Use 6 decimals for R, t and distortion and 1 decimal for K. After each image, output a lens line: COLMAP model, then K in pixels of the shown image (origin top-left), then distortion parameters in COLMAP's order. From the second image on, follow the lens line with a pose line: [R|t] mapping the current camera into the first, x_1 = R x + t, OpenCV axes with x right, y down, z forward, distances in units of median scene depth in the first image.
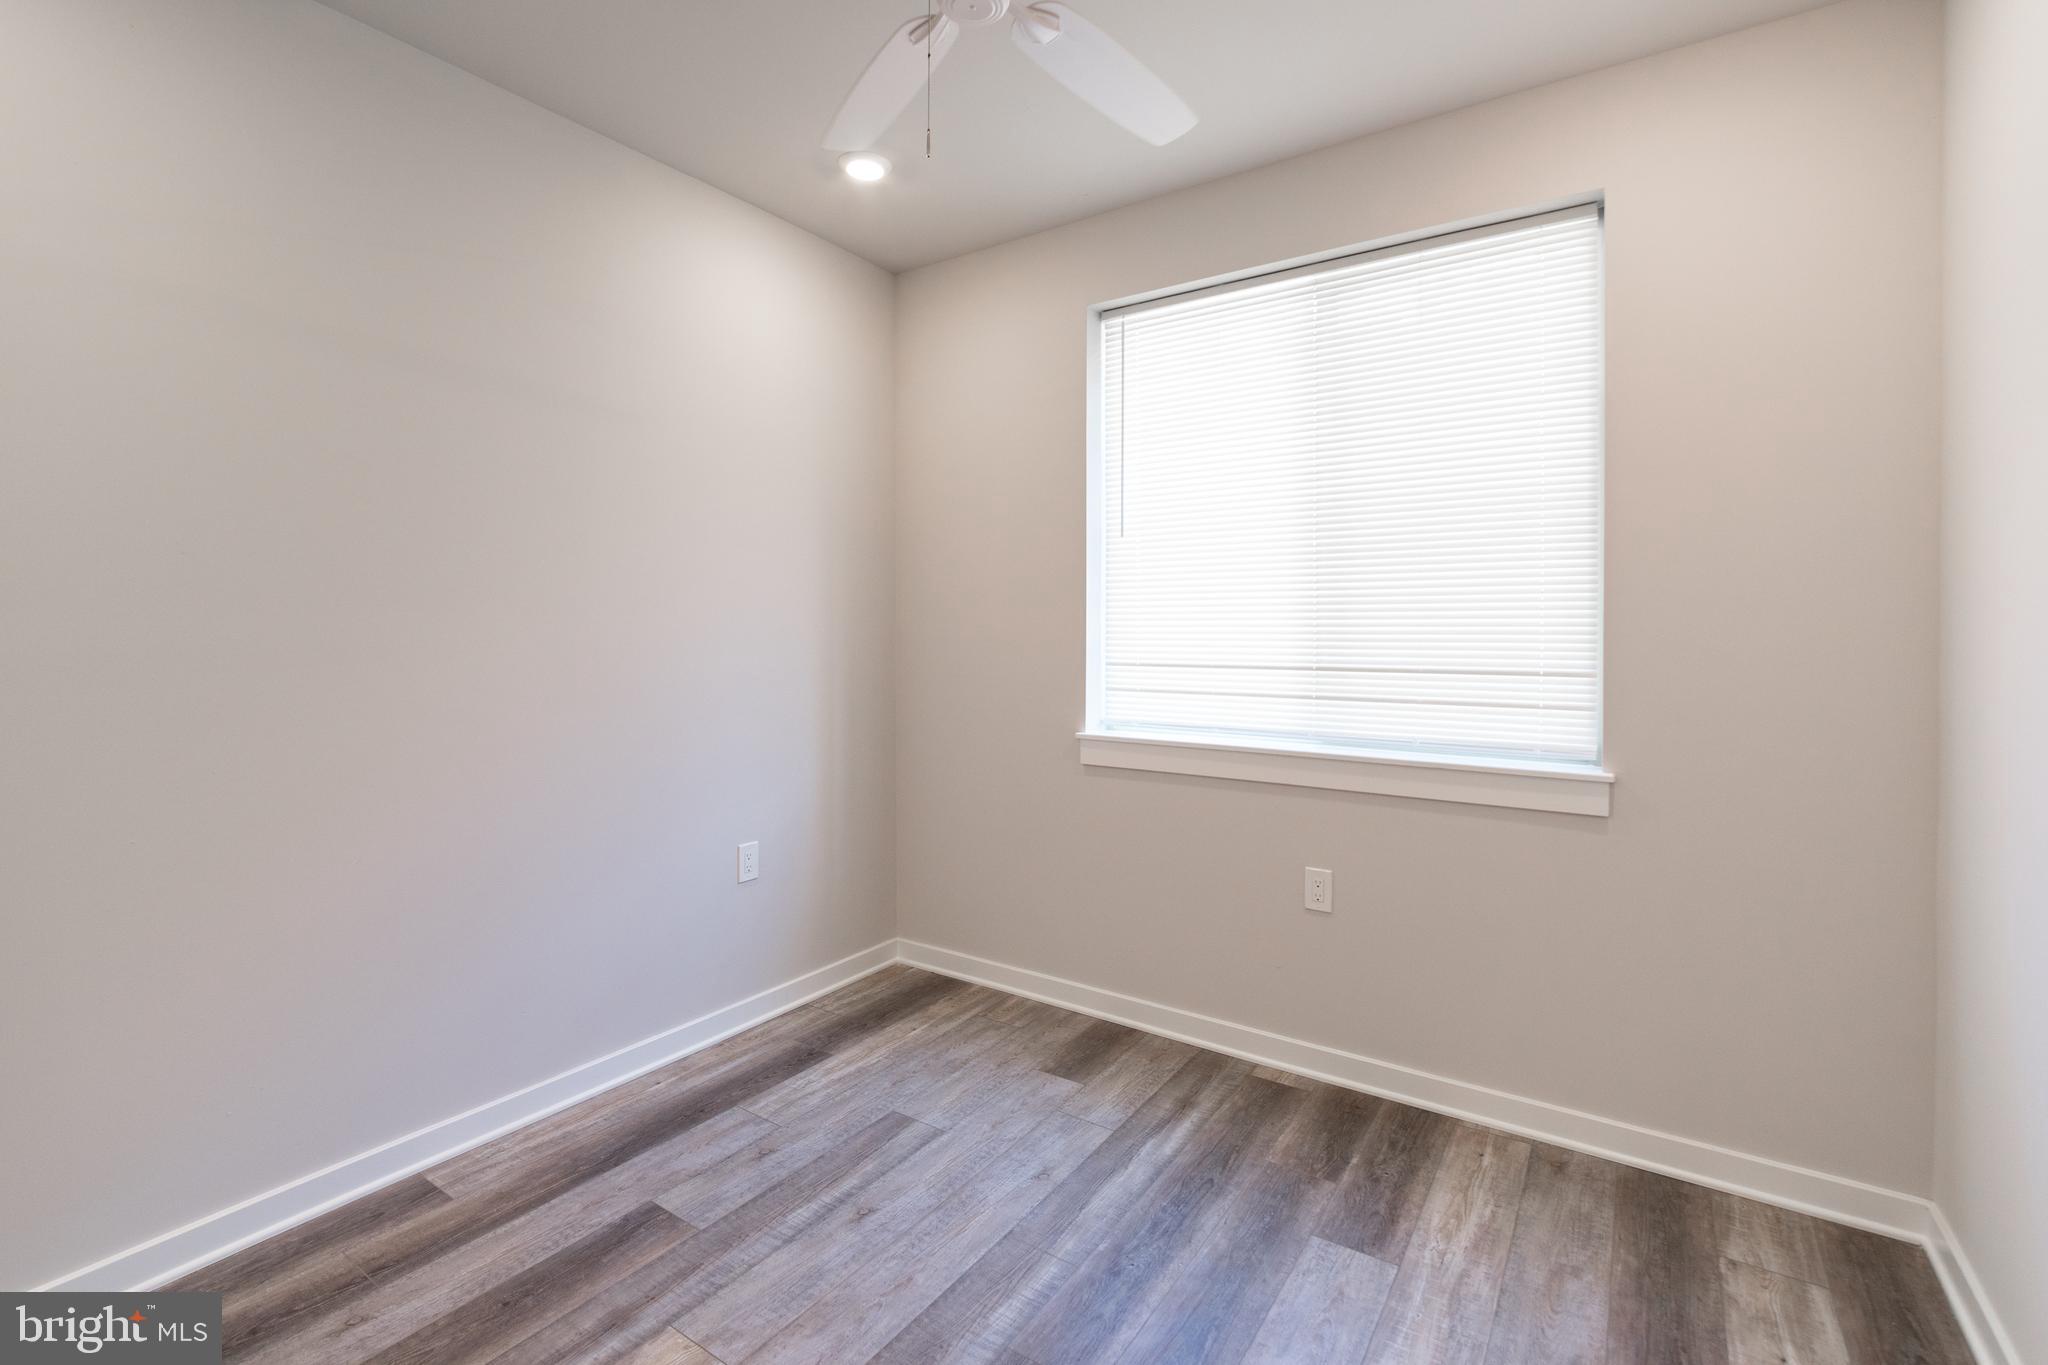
lens RADIAL K [[905.6, 0, 1034.9], [0, 905.6, 625.7], [0, 0, 1]] dist [-0.007693, -0.000129]
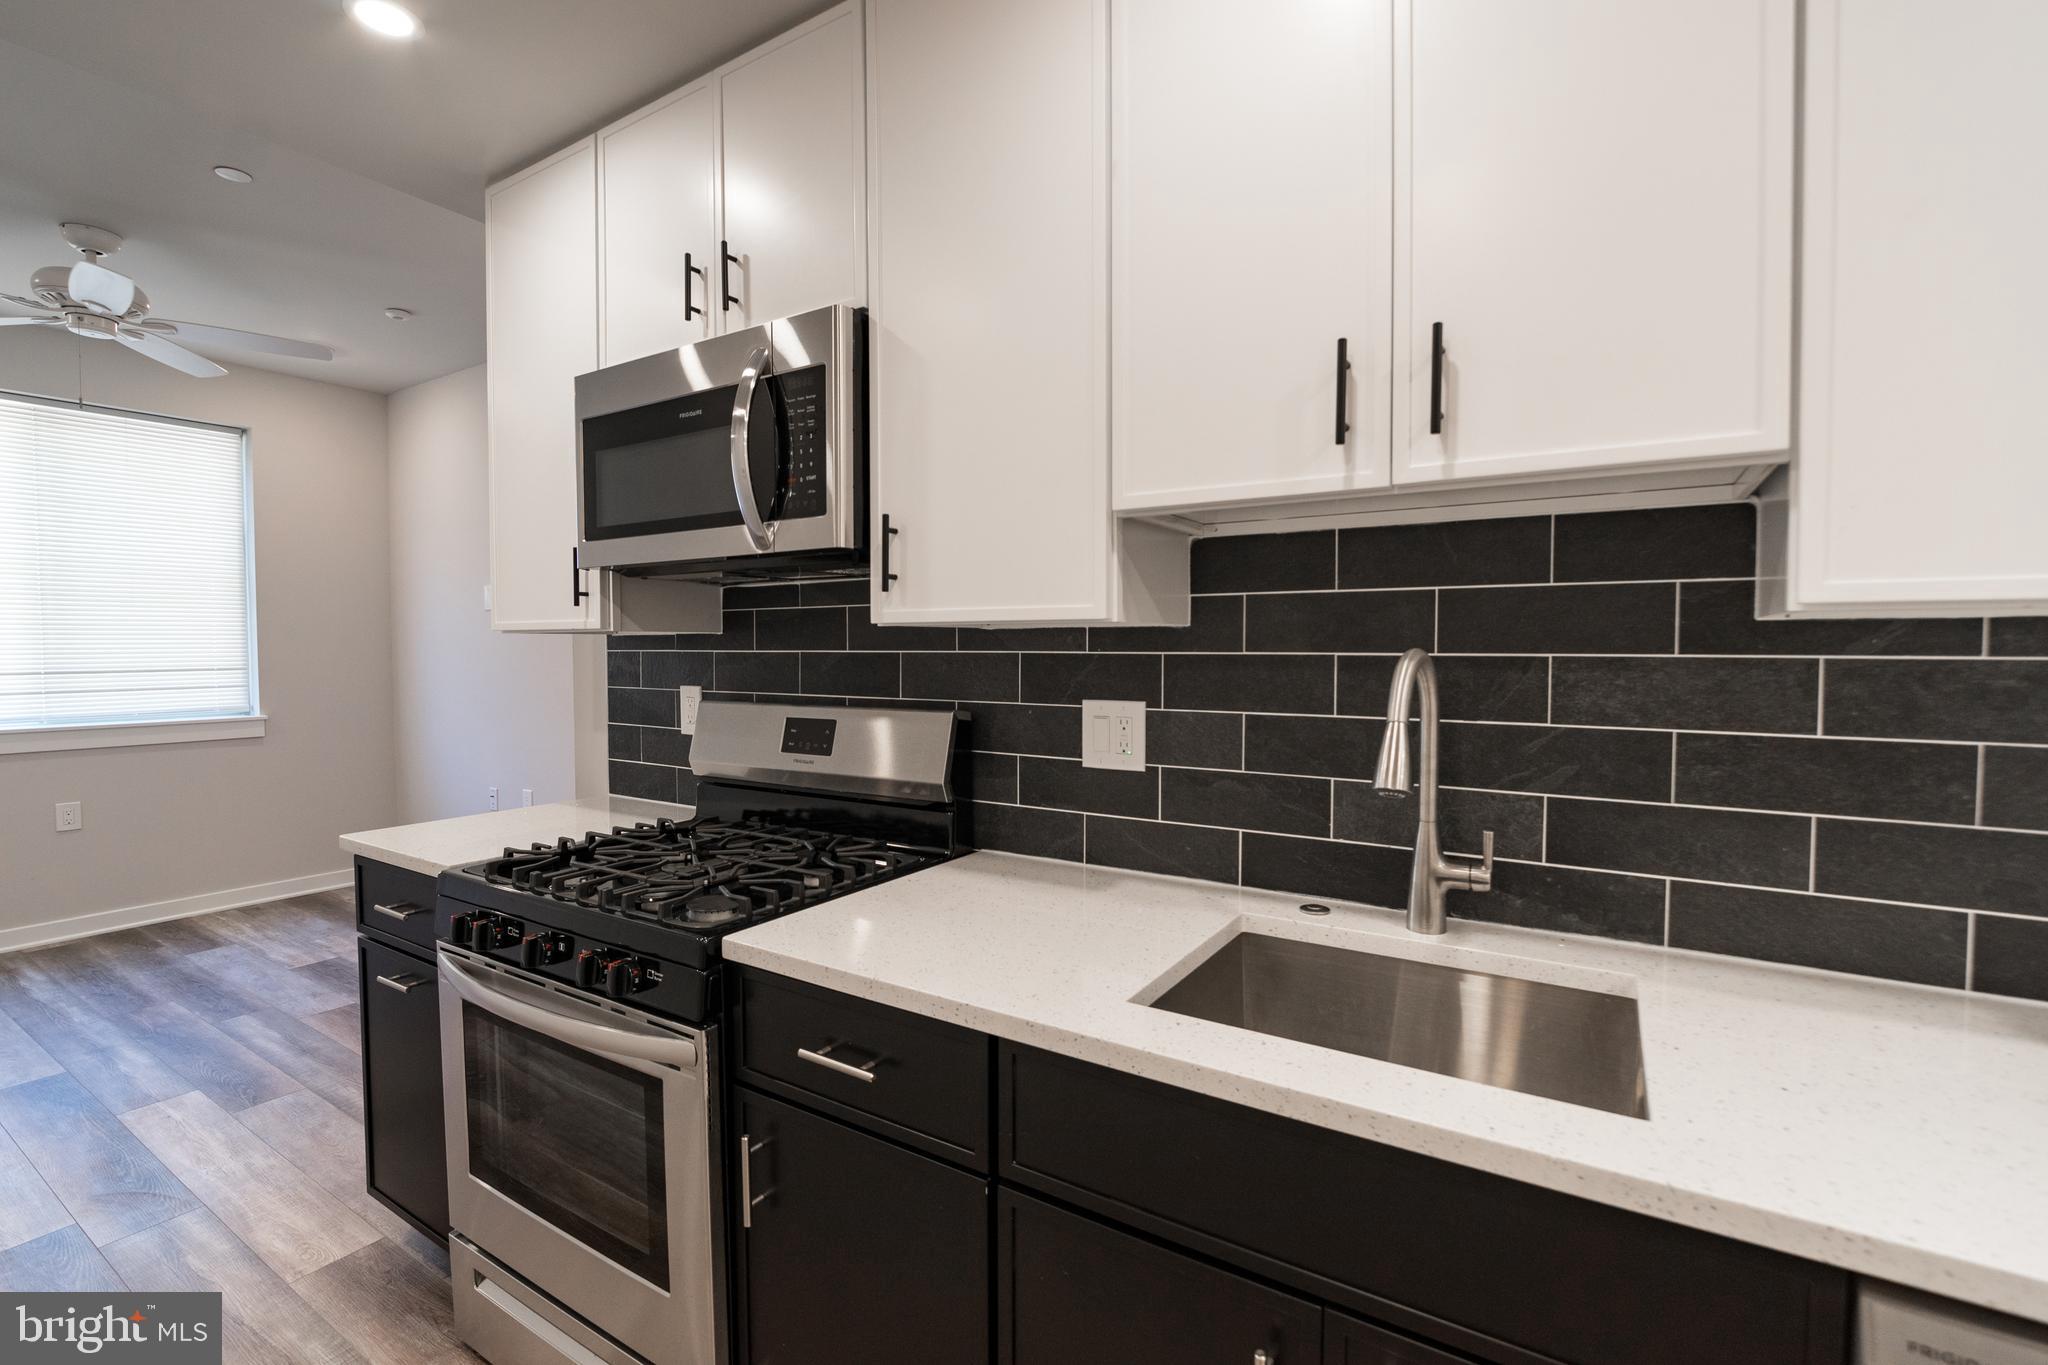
lens RADIAL K [[901.4, 0, 1024.0], [0, 901.4, 682.5], [0, 0, 1]] dist [-0.031543, 0.009028]
pose [[-0.022574, -0.051495, 0.998418, -1.457625], [-0.009754, 0.998636, 0.051285, -0.033047], [-0.999698, -0.008581, -0.023045, -0.707692]]
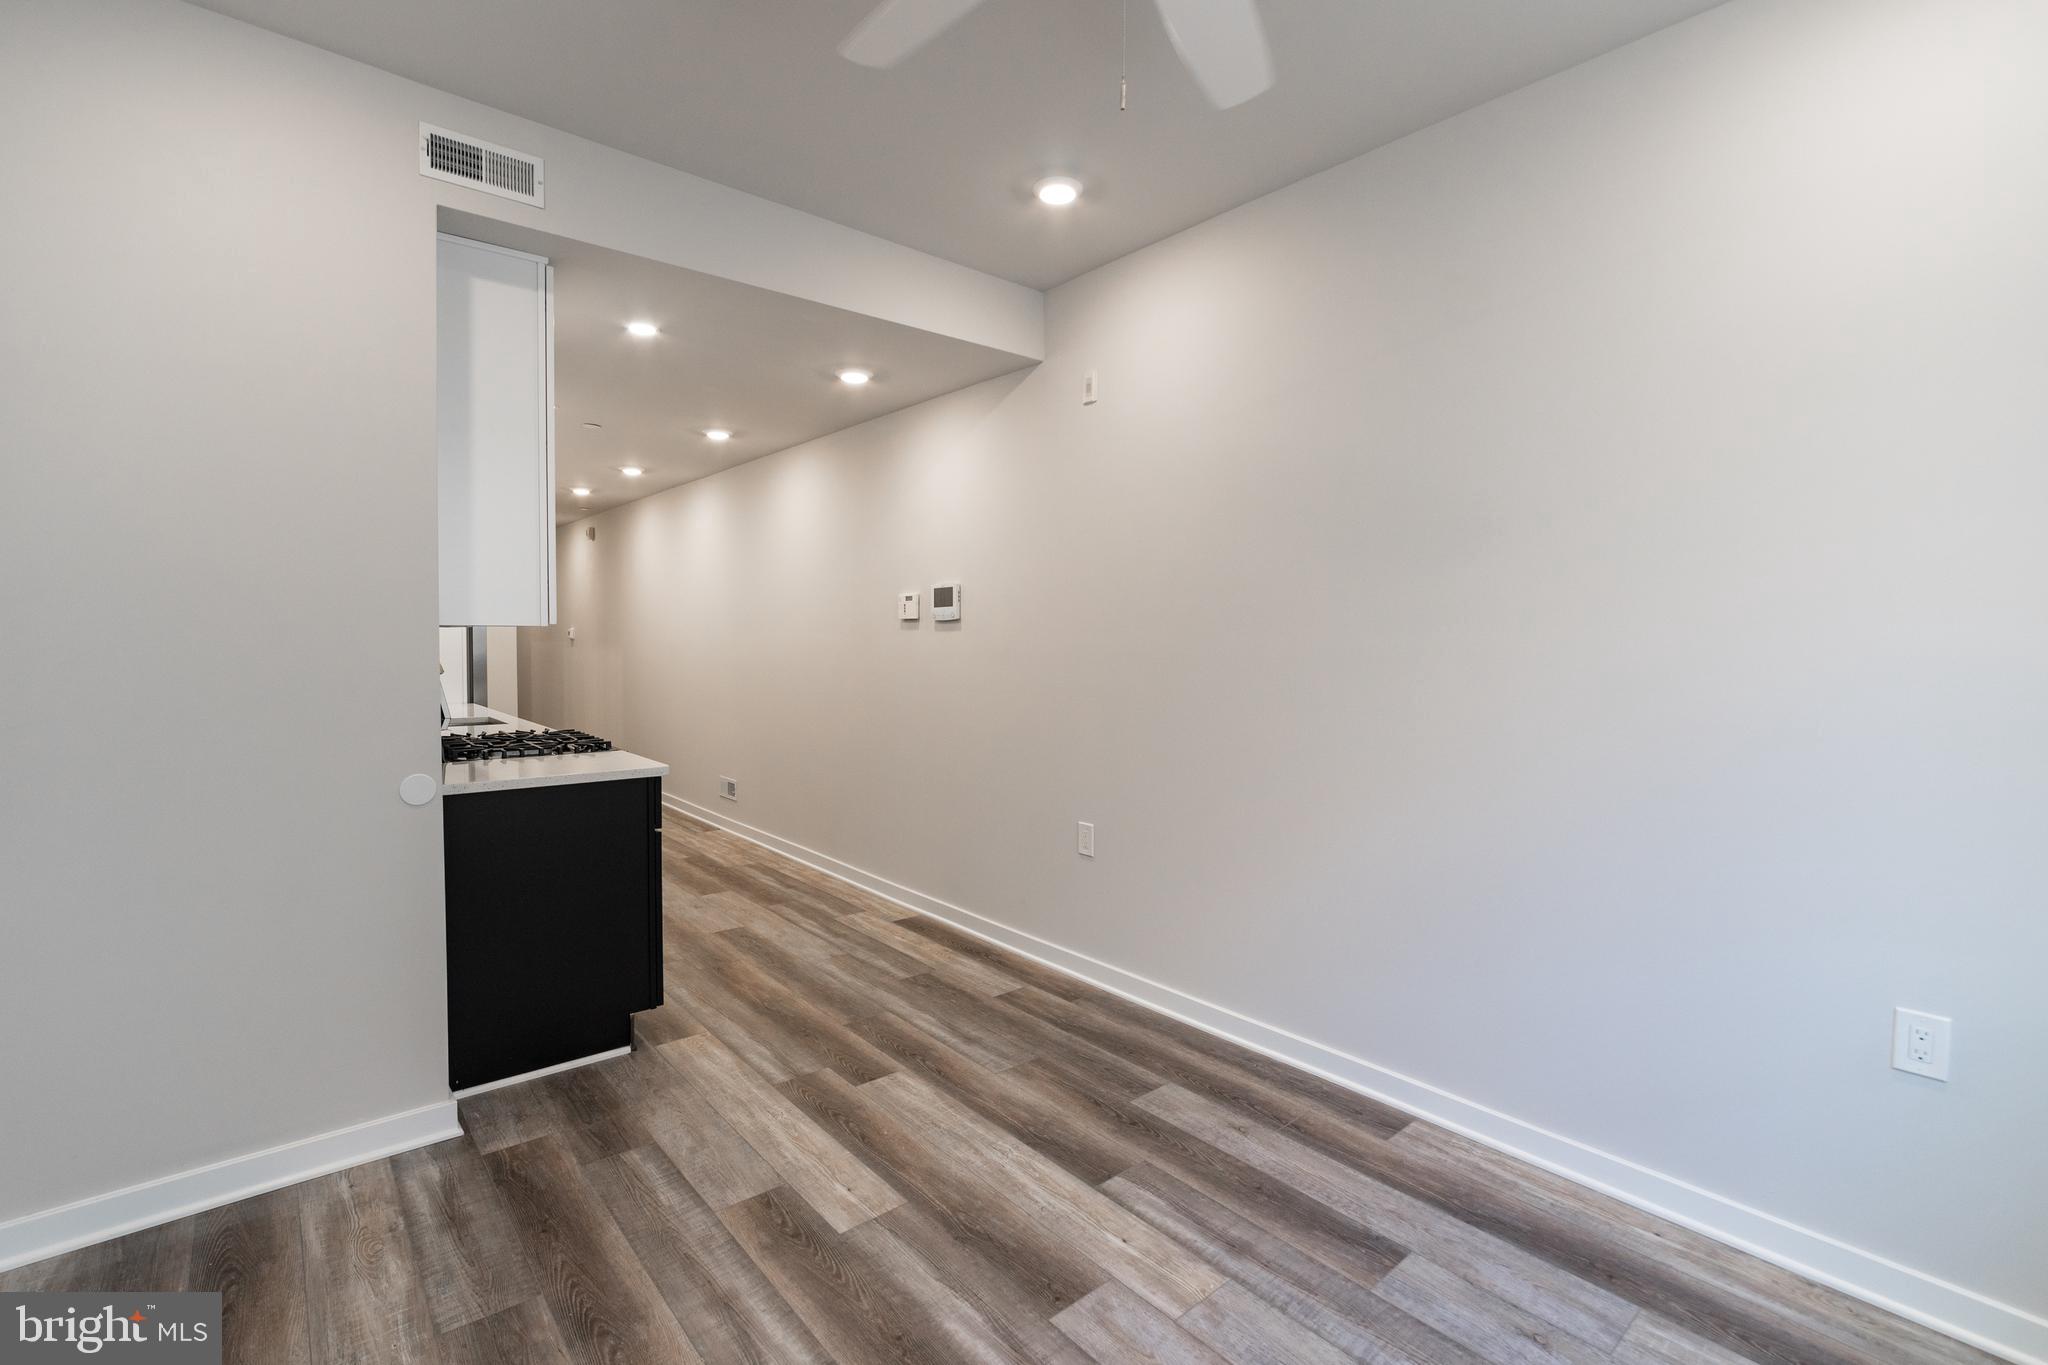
lens RADIAL K [[919.6, 0, 1038.5], [0, 919.6, 657.8], [0, 0, 1]] dist [-0.007154, 0.000770]
pose [[-0.269037, 0.007972, -0.963097, 0.550267], [0.000013, 0.999966, 0.008274, 0.008136], [0.963130, 0.002213, -0.269027, 0.811113]]
